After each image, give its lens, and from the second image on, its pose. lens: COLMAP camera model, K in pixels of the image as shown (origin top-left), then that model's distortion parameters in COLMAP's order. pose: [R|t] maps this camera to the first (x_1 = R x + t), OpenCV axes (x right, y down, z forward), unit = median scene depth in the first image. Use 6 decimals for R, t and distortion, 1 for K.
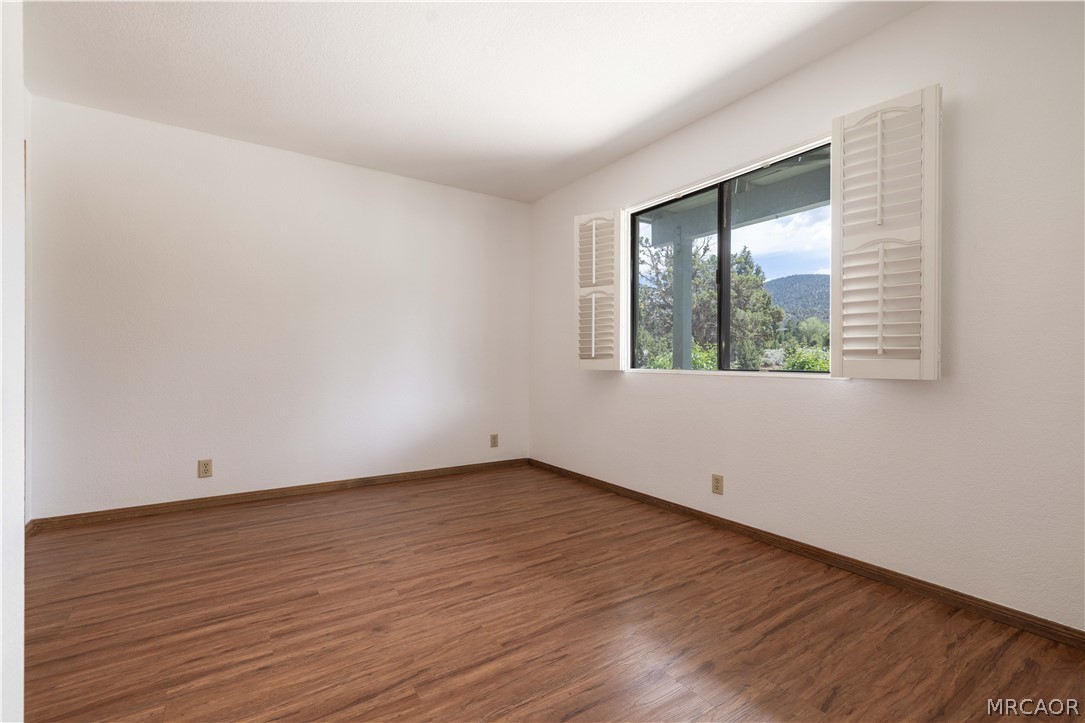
lens RADIAL K [[469.9, 0, 542.5], [0, 469.9, 361.5], [0, 0, 1]] dist [-0.000530, -0.000019]
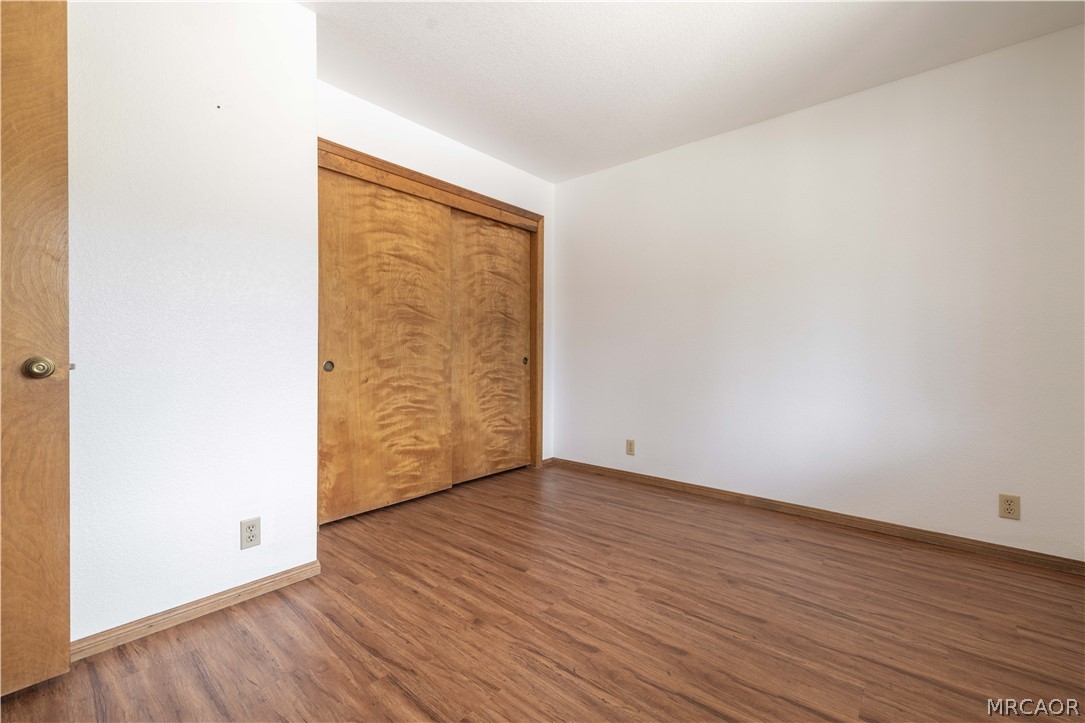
lens RADIAL K [[469.9, 0, 542.5], [0, 469.9, 361.5], [0, 0, 1]] dist [-0.000530, -0.000019]
pose [[0.273655, 0.011204, -0.961763, 0.498520], [-0.004537, 0.999936, 0.010358, 0.000816], [0.961817, 0.001529, 0.273688, 0.656948]]
